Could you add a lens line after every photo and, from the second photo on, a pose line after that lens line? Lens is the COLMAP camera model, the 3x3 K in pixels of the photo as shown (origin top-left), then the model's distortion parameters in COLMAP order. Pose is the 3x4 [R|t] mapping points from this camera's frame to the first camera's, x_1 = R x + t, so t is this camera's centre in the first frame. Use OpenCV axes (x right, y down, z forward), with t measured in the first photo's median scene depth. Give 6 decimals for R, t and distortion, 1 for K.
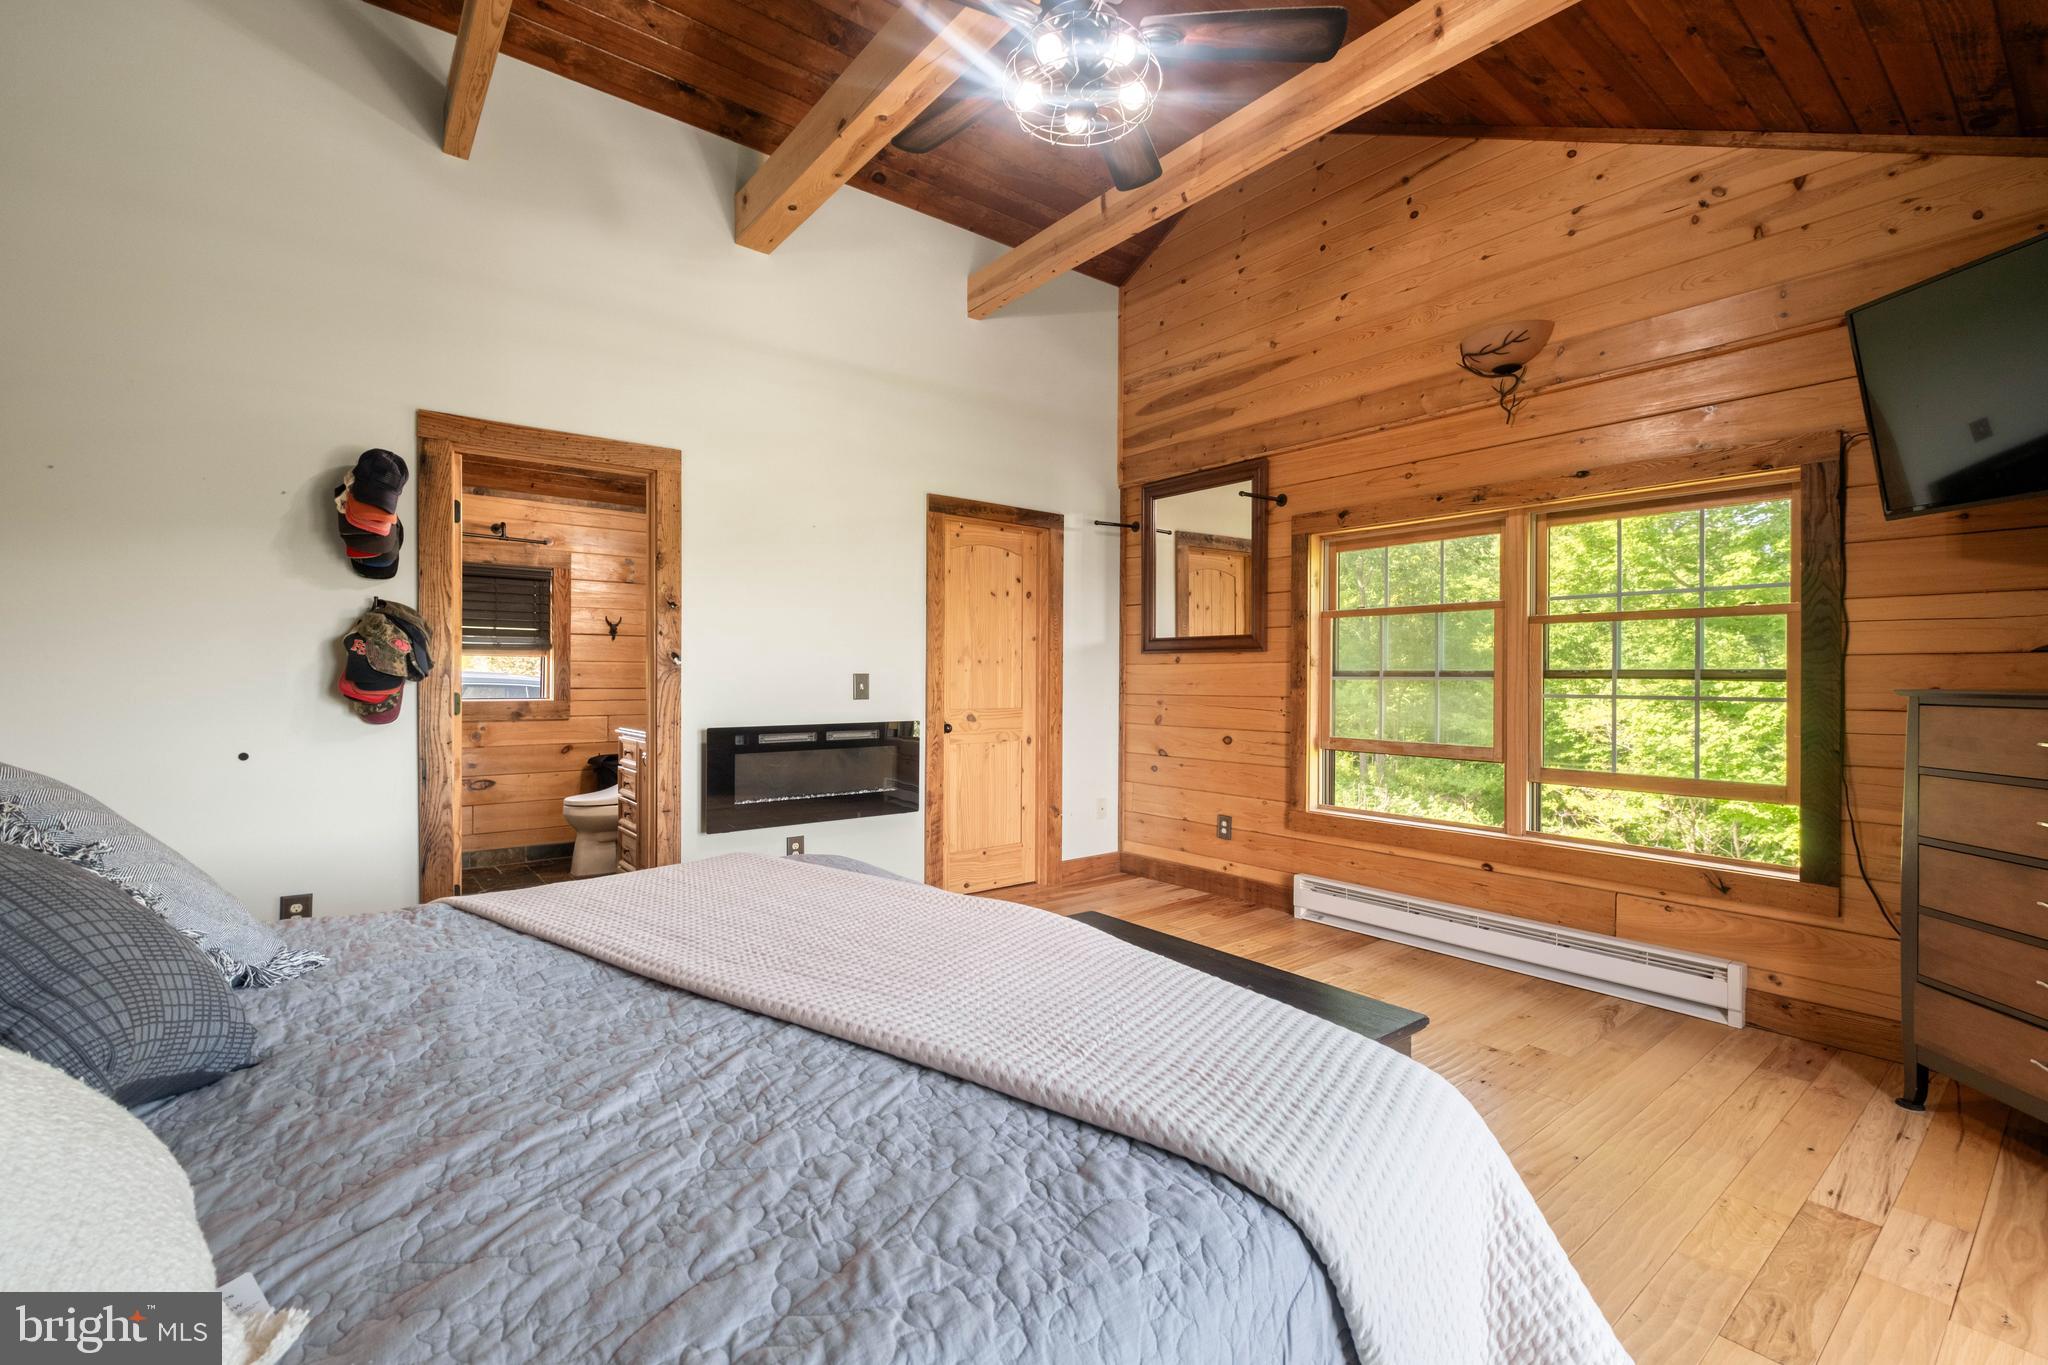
lens RADIAL K [[893.5, 0, 1027.1], [0, 893.5, 684.0], [0, 0, 1]] dist [0.004795, -0.000361]
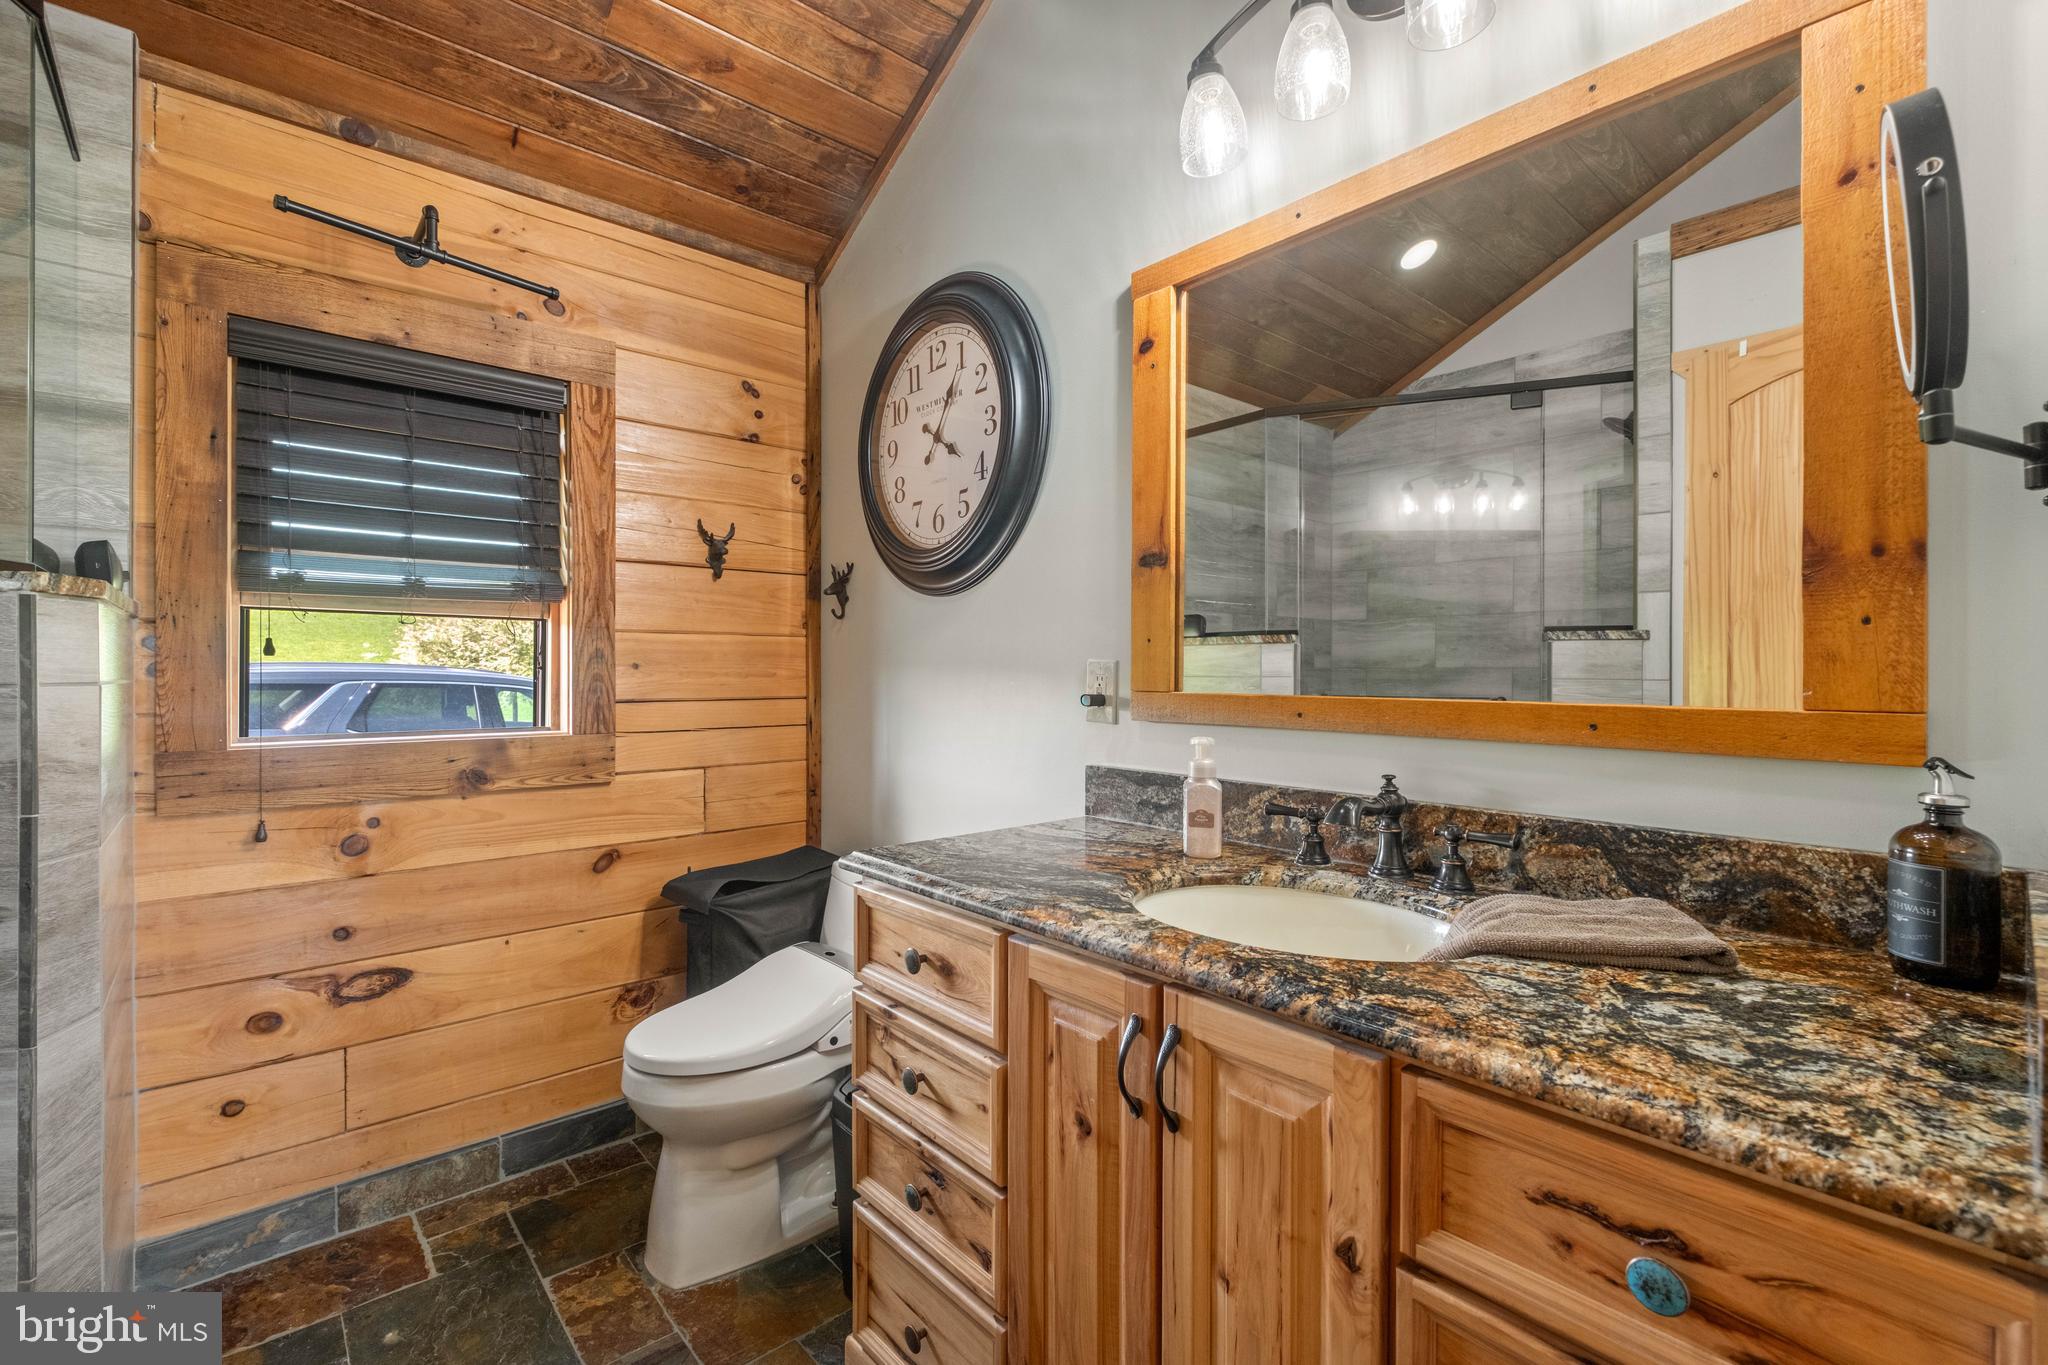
lens RADIAL K [[893.5, 0, 1024.0], [0, 893.5, 673.4], [0, 0, 1]] dist [0.004795, -0.000361]
pose [[0.998733, -0.006427, 0.049913, -0.358389], [0.006455, 0.999979, -0.000413, -0.006050], [-0.049910, 0.000734, 0.998753, 0.615017]]
